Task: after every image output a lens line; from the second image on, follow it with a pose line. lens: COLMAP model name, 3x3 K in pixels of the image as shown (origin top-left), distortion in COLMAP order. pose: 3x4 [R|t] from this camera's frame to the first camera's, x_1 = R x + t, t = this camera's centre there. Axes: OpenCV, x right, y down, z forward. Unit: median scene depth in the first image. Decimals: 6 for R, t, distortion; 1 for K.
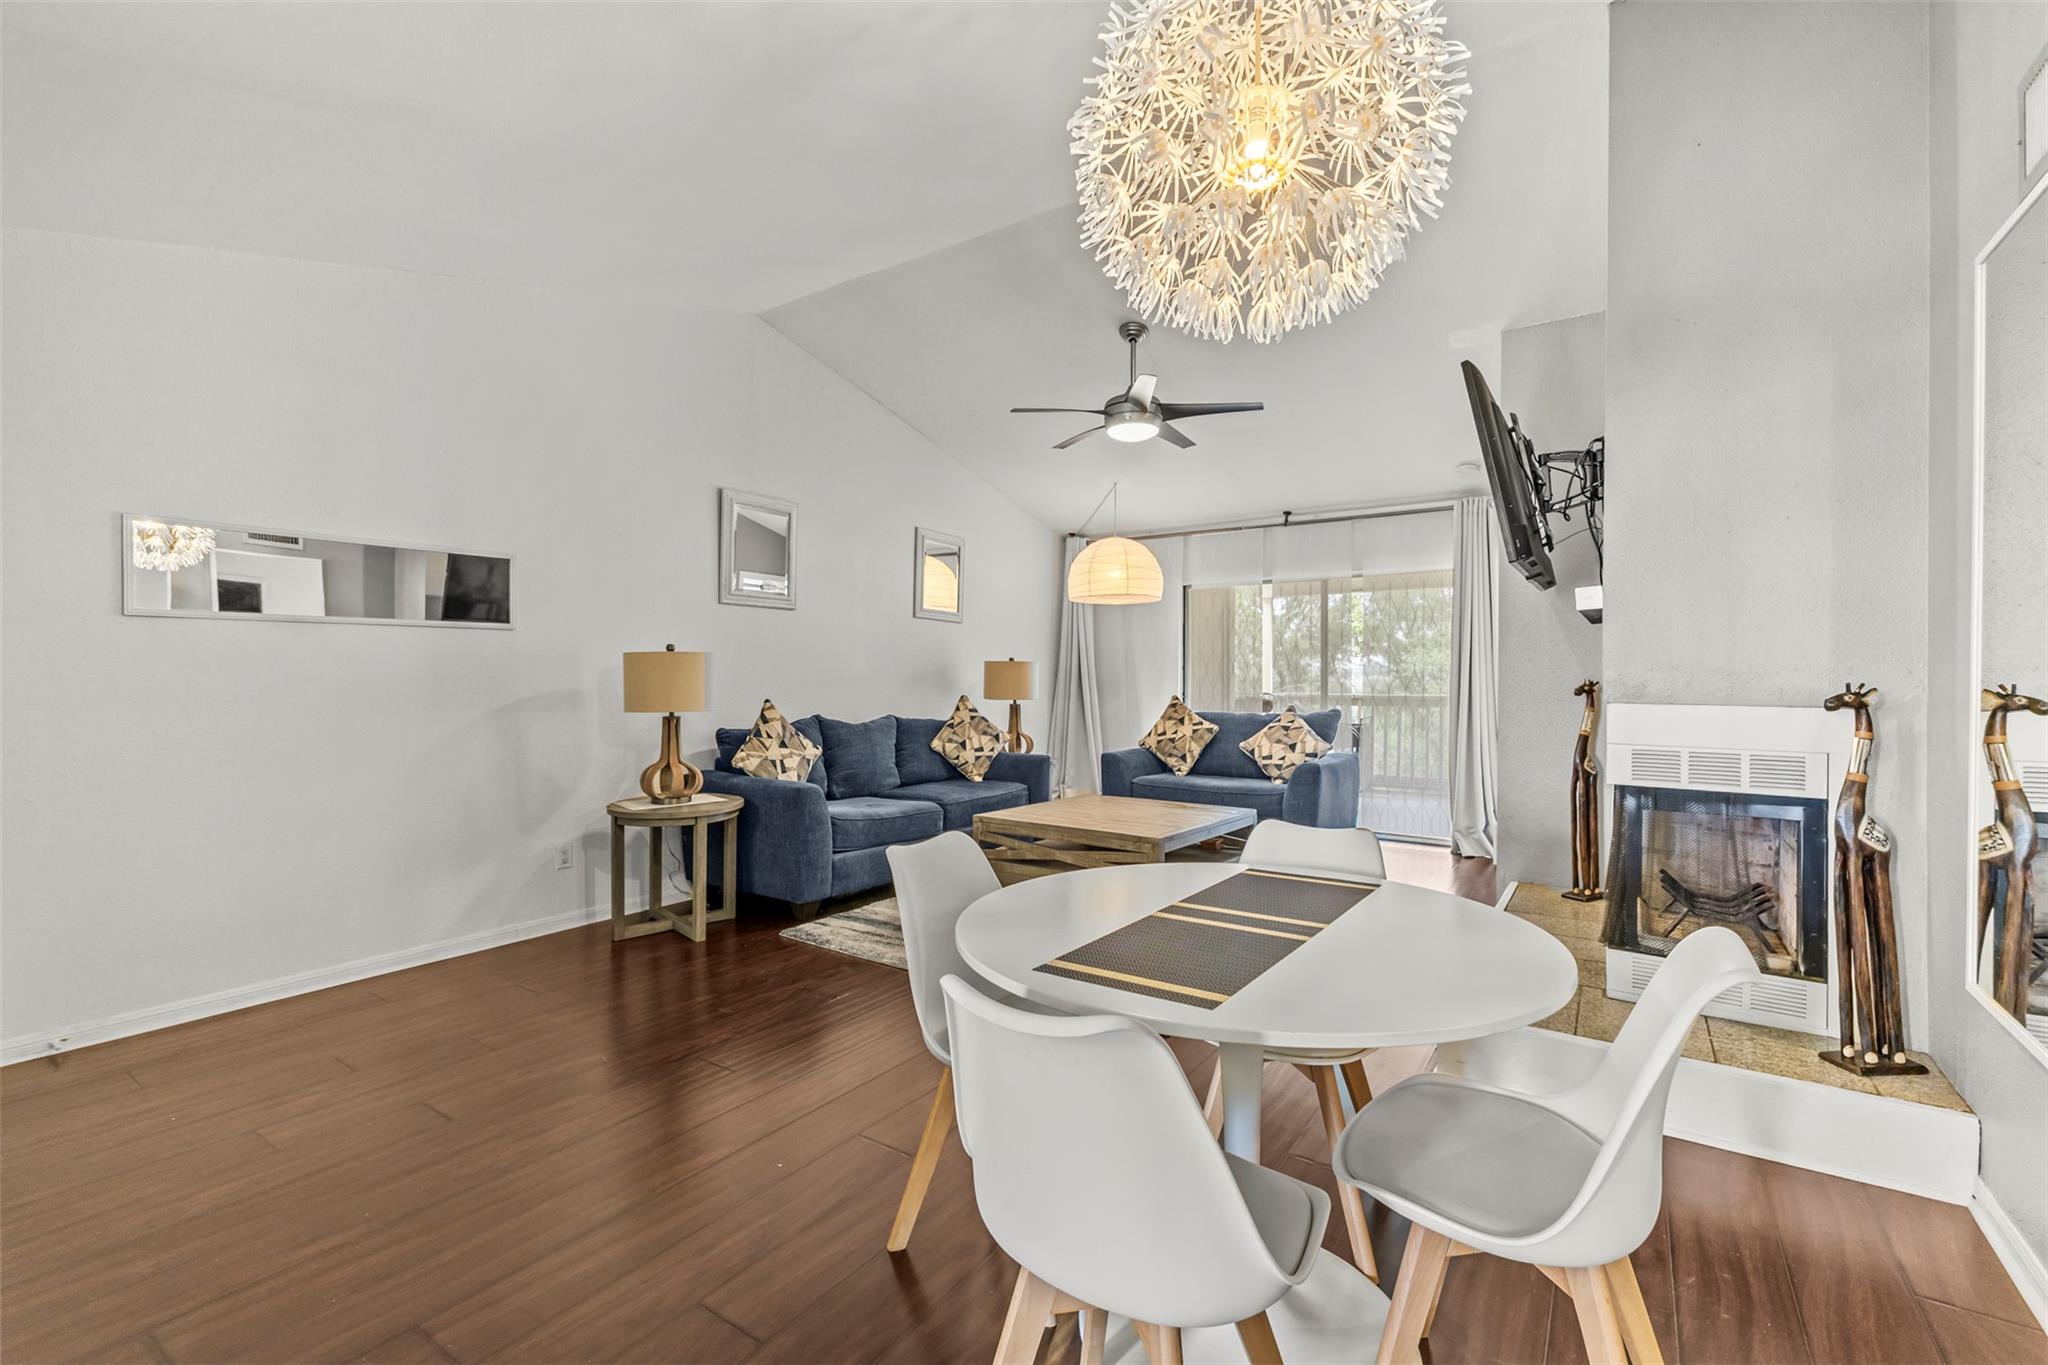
lens RADIAL K [[872.2, 0, 1024.0], [0, 872.2, 682.5], [0, 0, 1]] dist [0.001411, 0.000082]
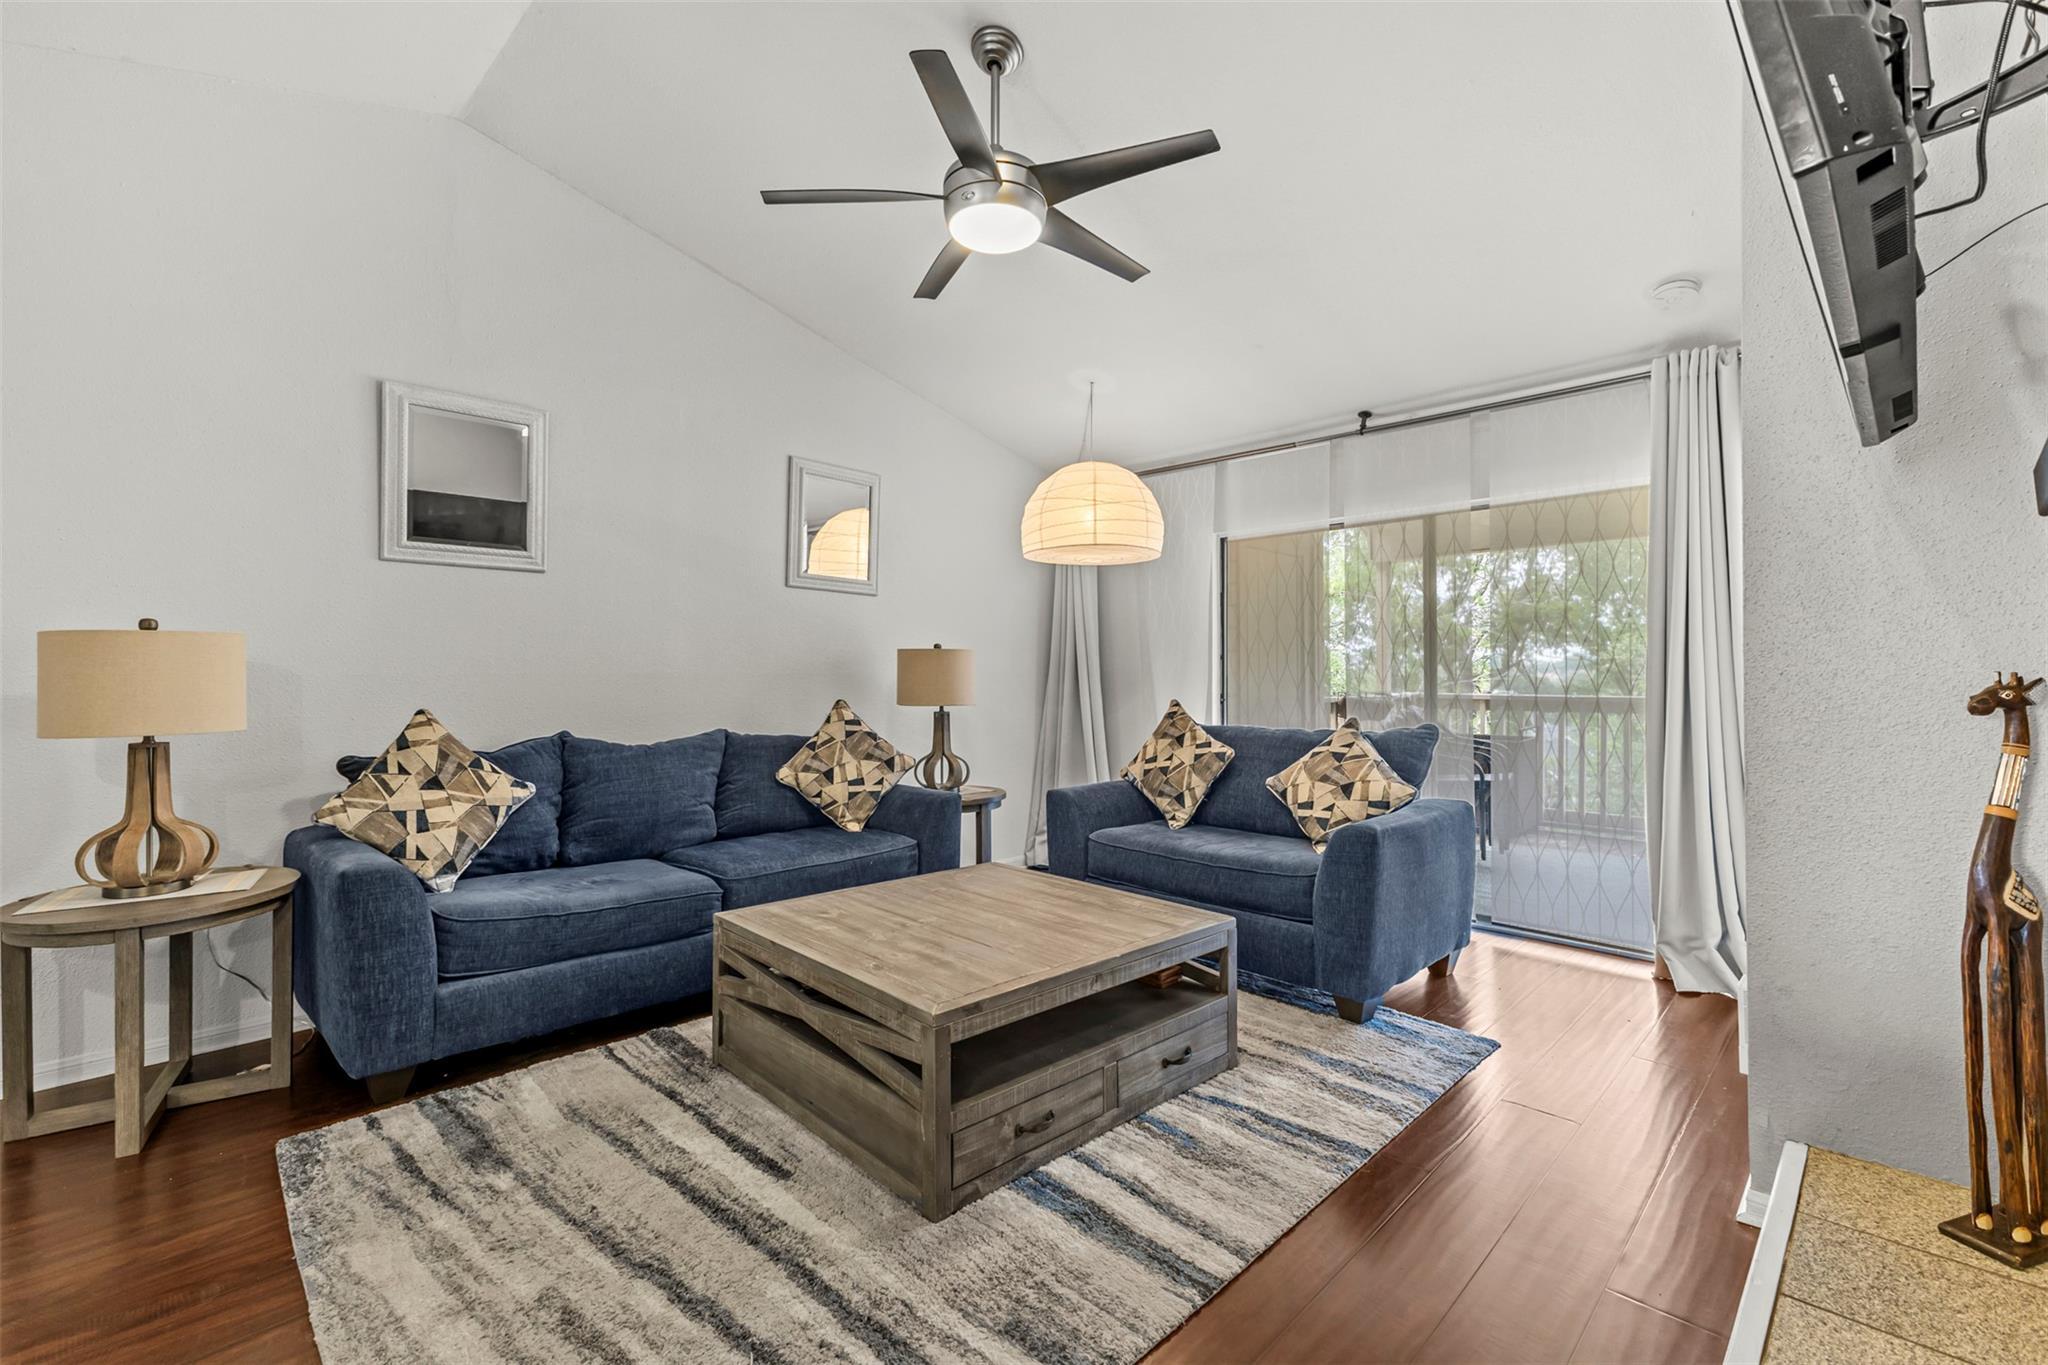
lens RADIAL K [[887.7, 0, 1028.7], [0, 887.7, 664.0], [0, 0, 1]] dist [0.021330, -0.008755]
pose [[0.985112, -0.005459, -0.171830, 0.195276], [0.002799, 0.999873, -0.015715, -0.001605], [0.171894, 0.015000, 0.985001, 0.362576]]
